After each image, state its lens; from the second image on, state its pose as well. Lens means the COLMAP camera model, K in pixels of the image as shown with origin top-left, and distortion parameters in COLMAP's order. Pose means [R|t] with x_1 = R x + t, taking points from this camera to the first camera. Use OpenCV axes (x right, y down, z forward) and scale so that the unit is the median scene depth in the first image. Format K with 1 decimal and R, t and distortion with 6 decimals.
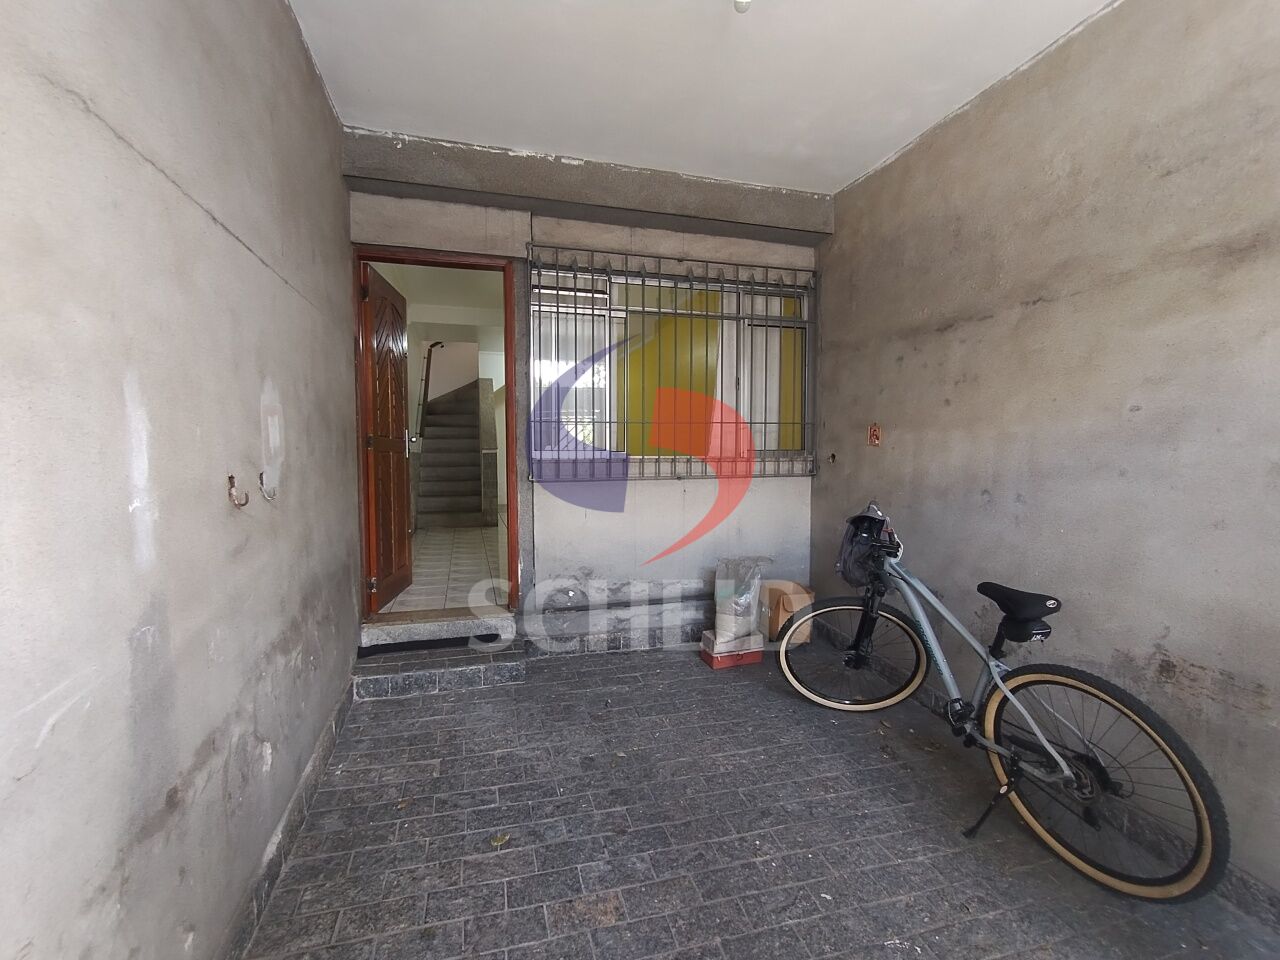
lens RADIAL K [[586.2, 0, 638.6], [0, 586.2, 480.7], [0, 0, 1]] dist [0.000698, 0.000290]
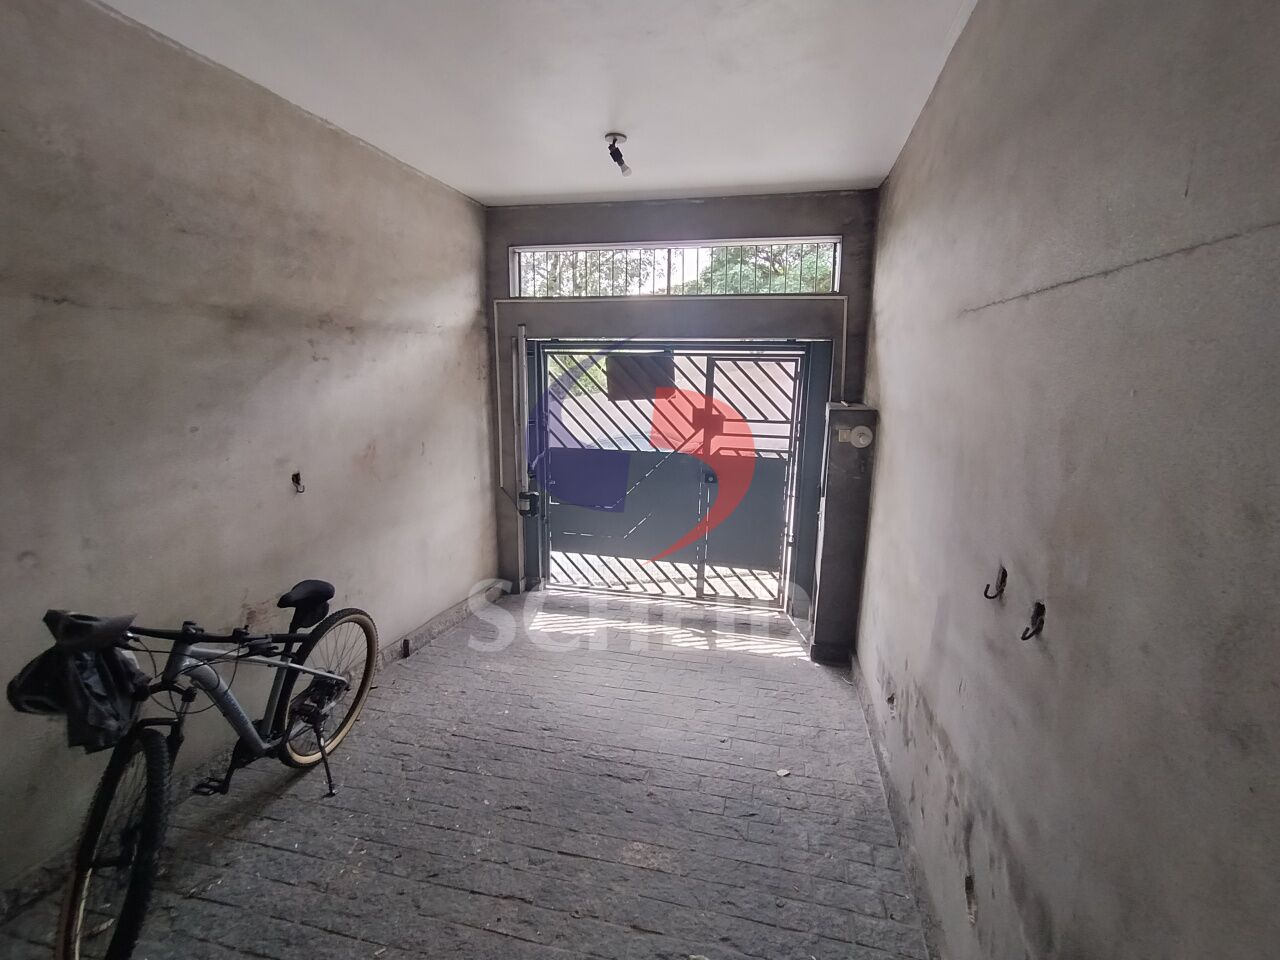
lens RADIAL K [[586.2, 0, 640.2], [0, 586.2, 479.4], [0, 0, 1]] dist [0.000698, 0.000290]
pose [[-0.879730, -0.096792, 0.465517, -0.473134], [0.019297, 0.970985, 0.238359, -0.282097], [-0.475082, 0.218674, -0.852337, 1.569892]]
